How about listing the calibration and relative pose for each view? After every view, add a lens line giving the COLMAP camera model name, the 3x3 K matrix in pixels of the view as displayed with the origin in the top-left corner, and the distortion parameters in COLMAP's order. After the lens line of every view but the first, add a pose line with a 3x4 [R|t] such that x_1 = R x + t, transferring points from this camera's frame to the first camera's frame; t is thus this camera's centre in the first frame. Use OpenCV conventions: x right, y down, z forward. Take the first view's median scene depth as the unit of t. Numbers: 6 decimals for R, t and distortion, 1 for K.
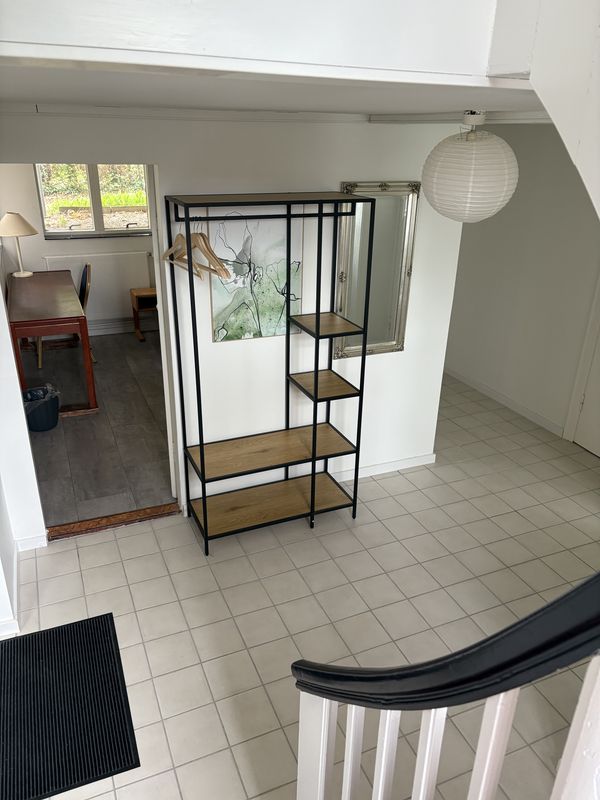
lens RADIAL K [[606.2, 0, 293.2], [0, 606.2, 403.1], [0, 0, 1]] dist [0.033417, -0.033276]
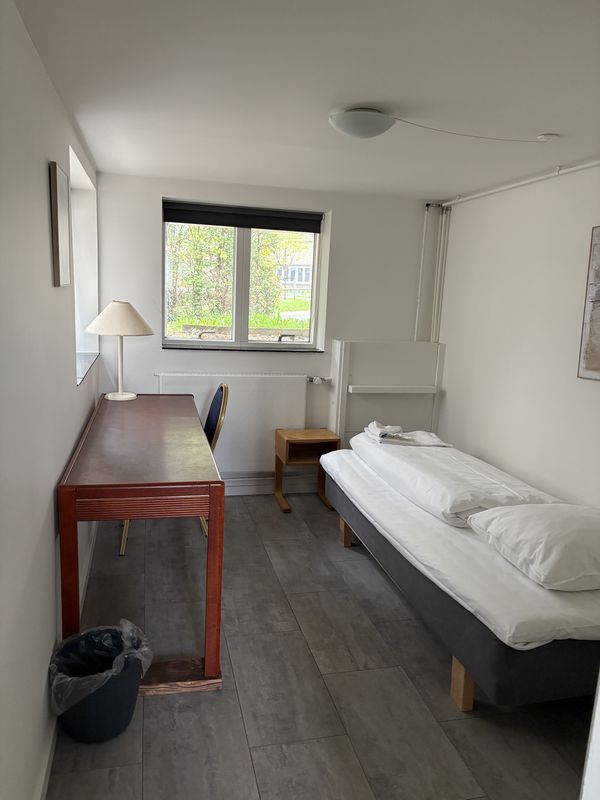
lens RADIAL K [[606.2, 0, 303.9], [0, 606.2, 401.2], [0, 0, 1]] dist [0.033417, -0.033276]
pose [[0.988807, 0.058347, -0.137316, -0.164280], [-0.089194, 0.968962, -0.230557, -0.075784], [0.119601, 0.240225, 0.963321, 0.404691]]
